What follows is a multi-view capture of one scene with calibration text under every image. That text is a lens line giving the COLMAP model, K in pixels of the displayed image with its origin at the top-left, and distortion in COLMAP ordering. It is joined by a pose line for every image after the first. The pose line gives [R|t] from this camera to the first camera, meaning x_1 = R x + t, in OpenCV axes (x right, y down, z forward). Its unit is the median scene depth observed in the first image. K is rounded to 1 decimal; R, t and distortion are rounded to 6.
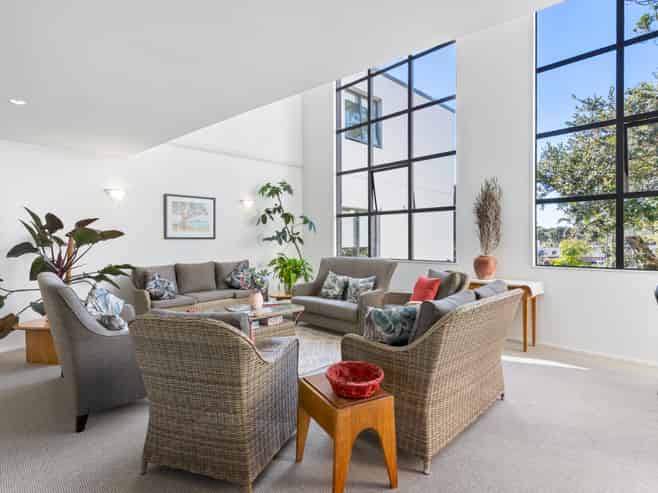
lens RADIAL K [[350.2, 0, 330.6], [0, 350.2, 246.3], [0, 0, 1]] dist [-0.008314, -0.000325]
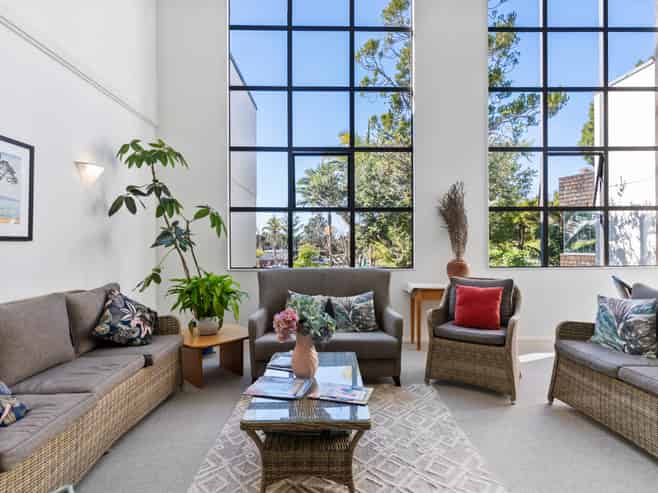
lens RADIAL K [[350.2, 0, 330.8], [0, 350.2, 244.8], [0, 0, 1]] dist [-0.008314, -0.000325]
pose [[0.681285, -0.002515, 0.732014, -0.494022], [0.006086, 0.999979, -0.002228, -0.016339], [-0.731993, 0.005974, 0.681286, 0.538633]]
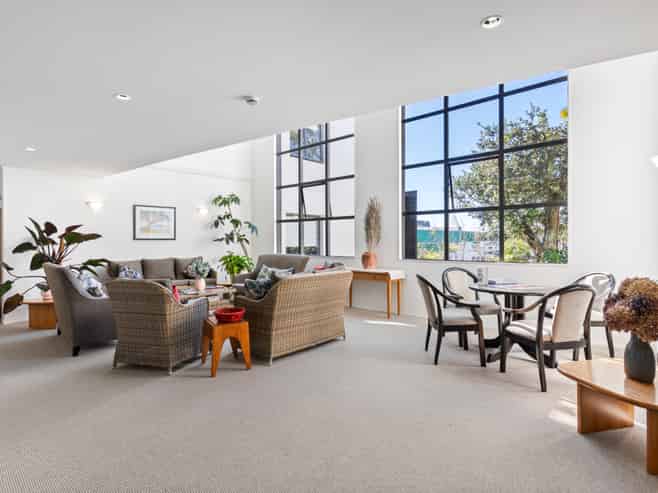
lens RADIAL K [[350.2, 0, 330.8], [0, 350.2, 242.7], [0, 0, 1]] dist [-0.008314, -0.000325]
pose [[0.998484, 0.000204, 0.055034, 0.197715], [0.000426, 0.999934, -0.011444, 0.005081], [-0.055033, 0.011450, 0.998419, -0.356799]]
